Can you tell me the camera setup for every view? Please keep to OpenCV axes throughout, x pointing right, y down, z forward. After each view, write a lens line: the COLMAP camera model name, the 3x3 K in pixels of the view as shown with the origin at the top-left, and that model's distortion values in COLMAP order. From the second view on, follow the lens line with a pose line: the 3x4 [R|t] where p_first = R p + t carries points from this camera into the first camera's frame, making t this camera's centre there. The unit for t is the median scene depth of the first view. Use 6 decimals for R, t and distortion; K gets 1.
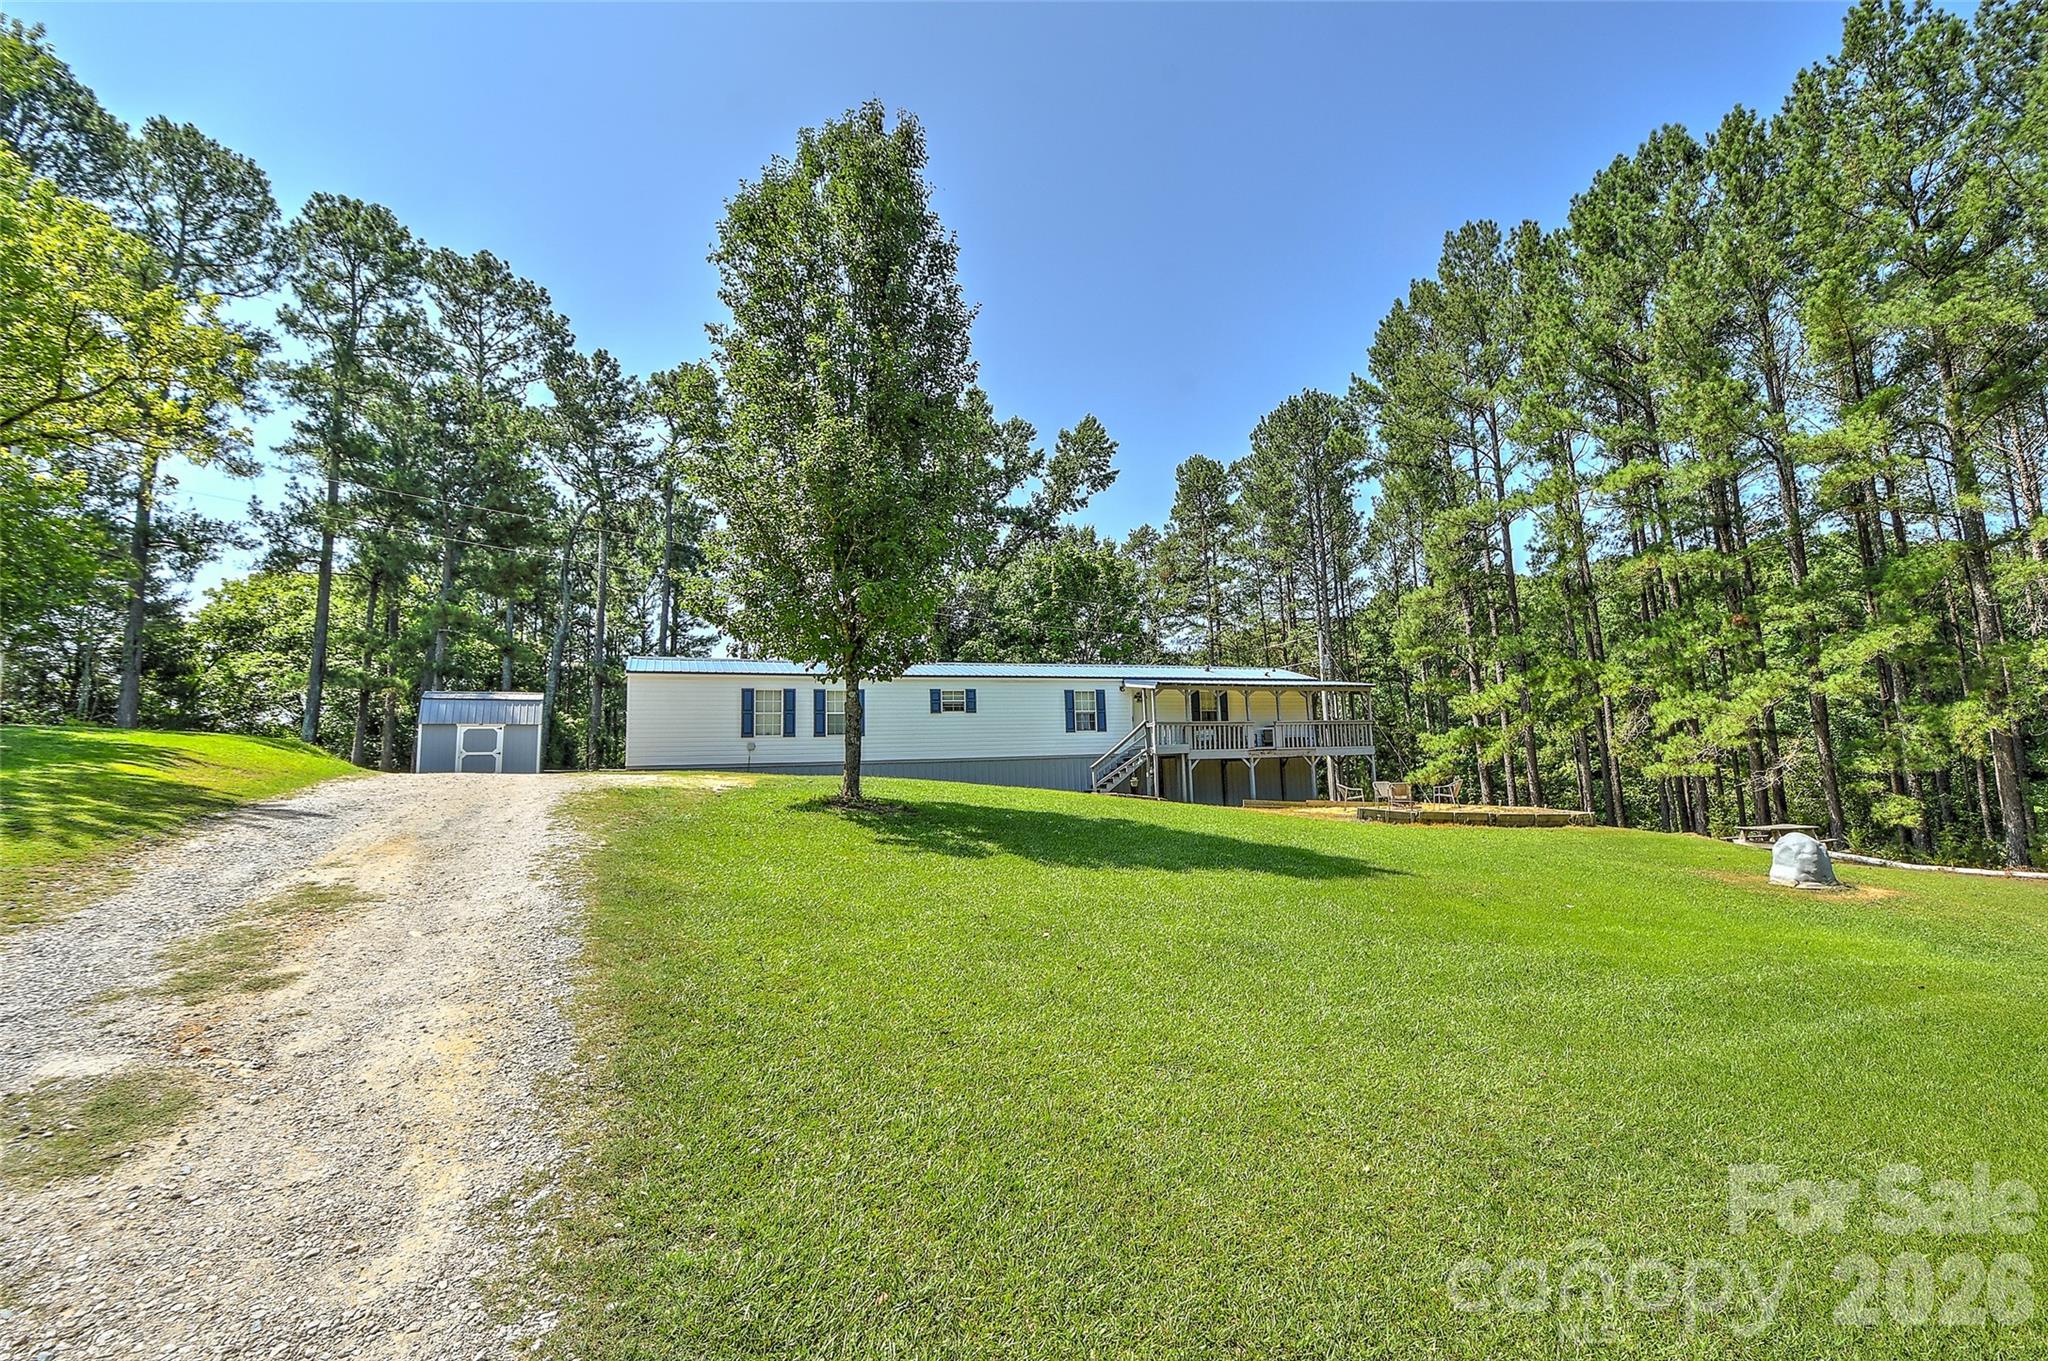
lens RADIAL K [[926.9, 0, 1024.0], [0, 926.9, 680.5], [0, 0, 1]] dist [0.000895, -0.017882]
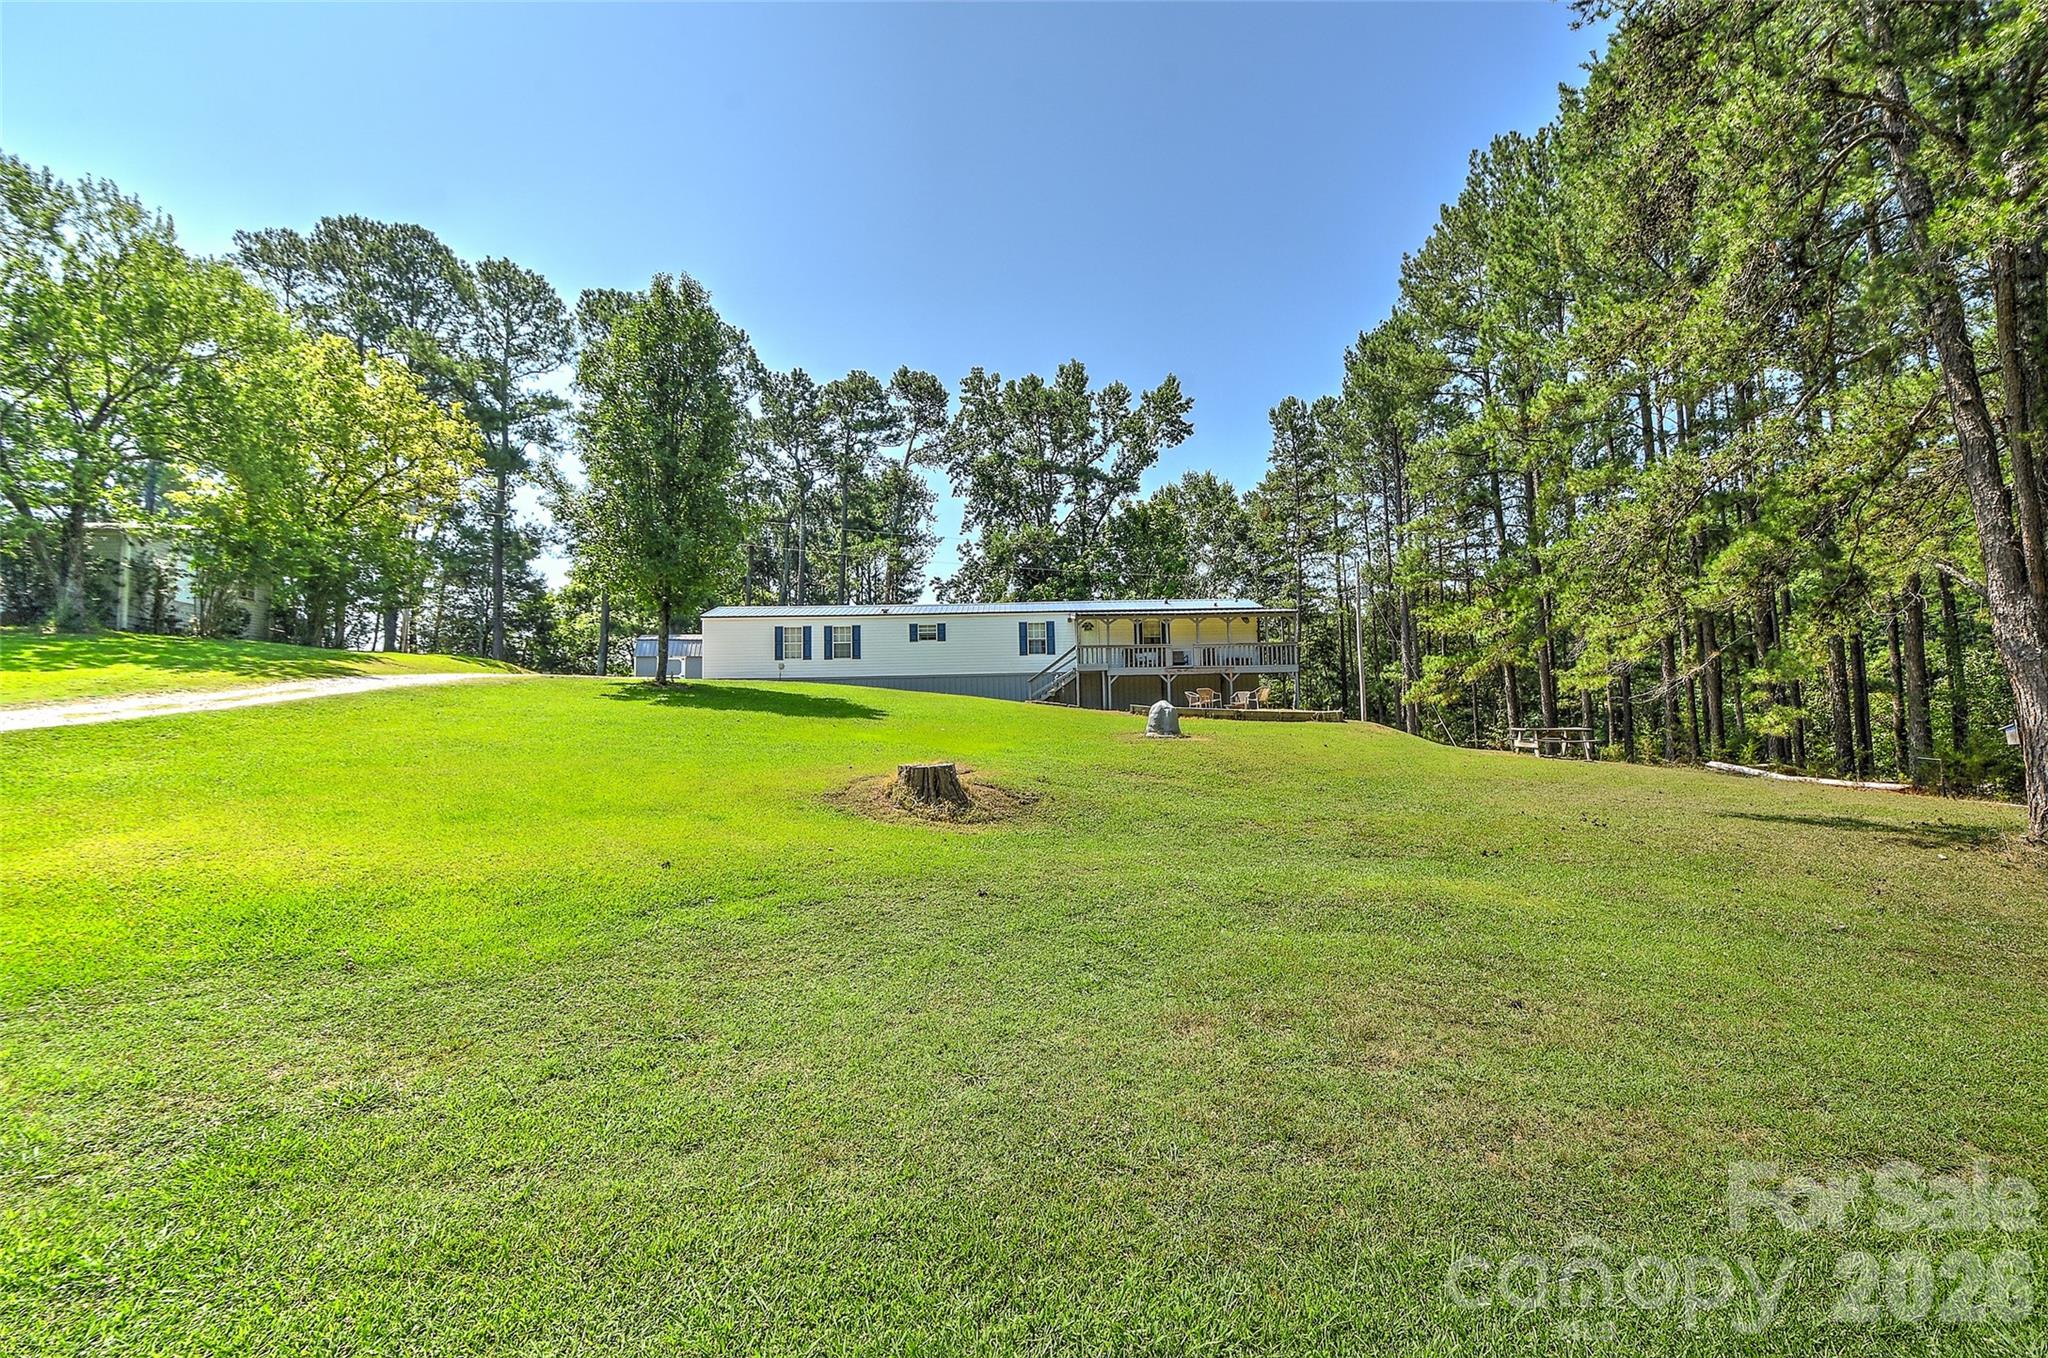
lens RADIAL K [[926.9, 0, 1024.0], [0, 926.9, 679.0], [0, 0, 1]] dist [0.000895, -0.017882]
pose [[0.936193, -0.005568, -0.351442, 0.495021], [0.025525, 0.998312, 0.052177, 0.021796], [0.350558, -0.057818, 0.934755, -0.191908]]
